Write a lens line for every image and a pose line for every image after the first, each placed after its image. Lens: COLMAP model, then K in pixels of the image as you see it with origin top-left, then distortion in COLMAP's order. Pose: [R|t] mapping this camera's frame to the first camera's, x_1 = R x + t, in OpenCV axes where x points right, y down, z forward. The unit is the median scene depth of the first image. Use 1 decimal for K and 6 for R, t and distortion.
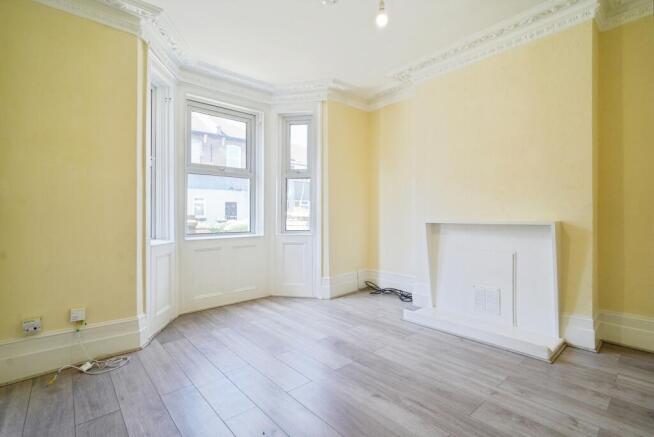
lens RADIAL K [[310.8, 0, 328.1], [0, 310.8, 215.9], [0, 0, 1]] dist [0.000018, 0.000052]
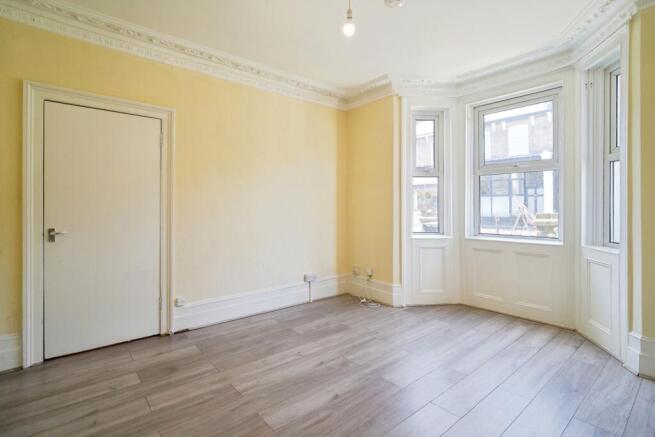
lens RADIAL K [[310.3, 0, 327.8], [0, 310.3, 205.2], [0, 0, 1]] dist [0.000500, 0.000407]
pose [[-0.010844, -0.003285, -0.999936, 0.713764], [-0.001236, 0.999994, -0.003272, -0.038747], [0.999940, 0.001200, -0.010848, 0.579896]]
